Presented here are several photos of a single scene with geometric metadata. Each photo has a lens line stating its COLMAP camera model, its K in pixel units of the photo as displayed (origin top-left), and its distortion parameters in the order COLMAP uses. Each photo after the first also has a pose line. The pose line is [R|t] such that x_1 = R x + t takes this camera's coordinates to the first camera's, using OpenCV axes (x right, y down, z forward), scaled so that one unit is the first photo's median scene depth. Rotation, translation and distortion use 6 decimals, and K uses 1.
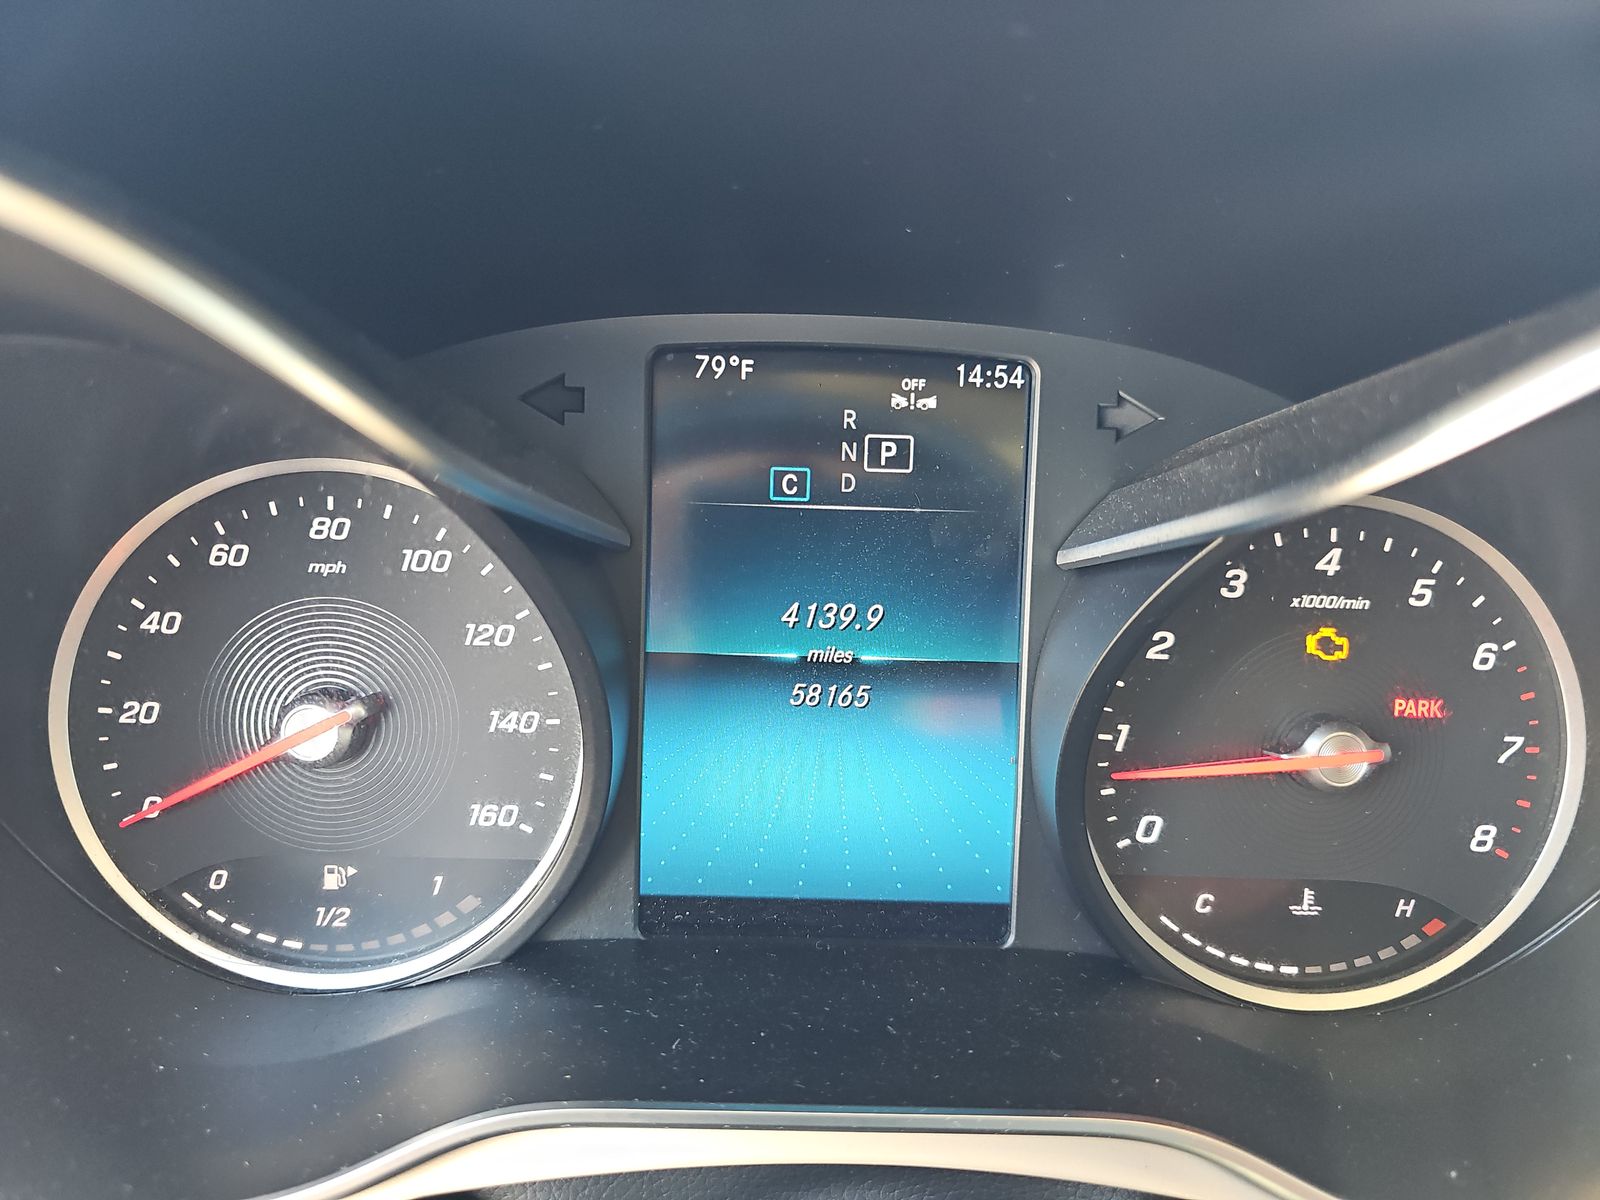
lens RADIAL K [[1323.4, 0, 798.9], [0, 1323.4, 588.8], [0, 0, 1]] dist [0.142948, -0.038978]
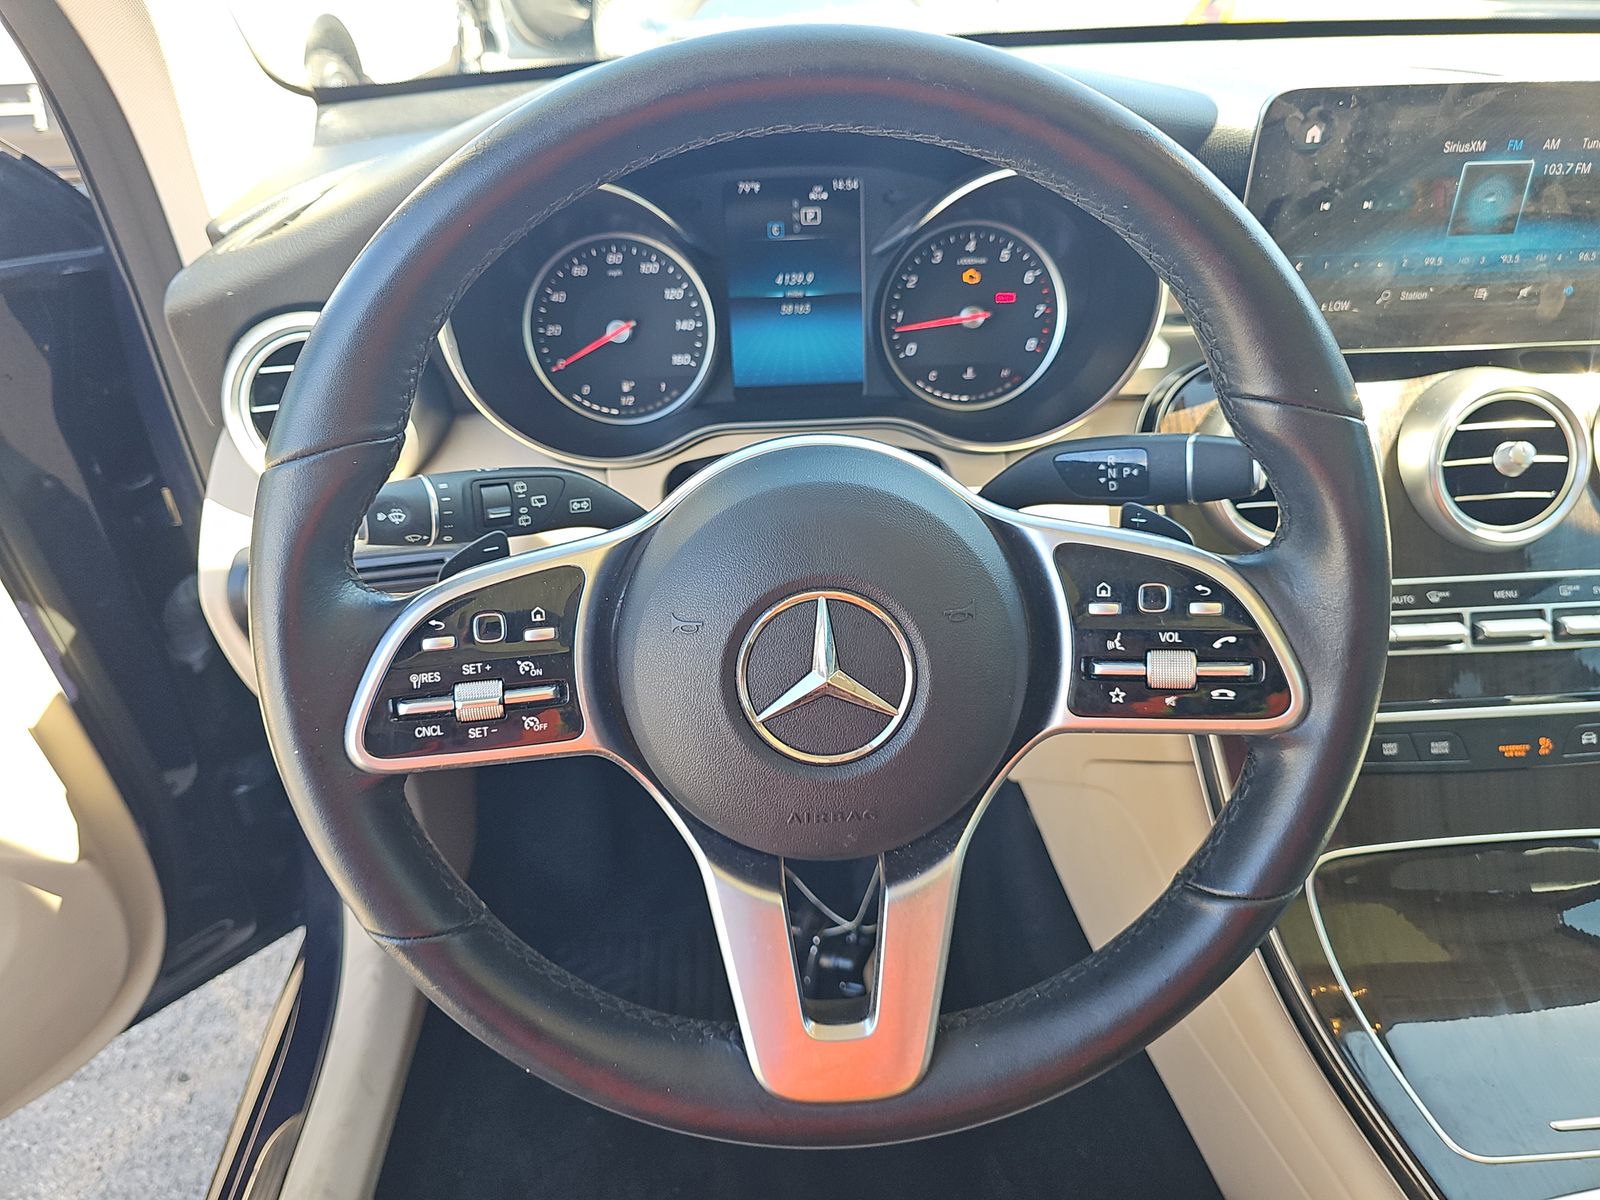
lens RADIAL K [[1323.4, 0, 803.4], [0, 1323.4, 597.6], [0, 0, 1]] dist [0.142948, -0.038978]
pose [[0.997360, -0.072122, 0.008487, -0.027904], [0.068807, 0.975890, 0.207135, 0.092786], [-0.023221, -0.206004, 0.978276, -1.858646]]
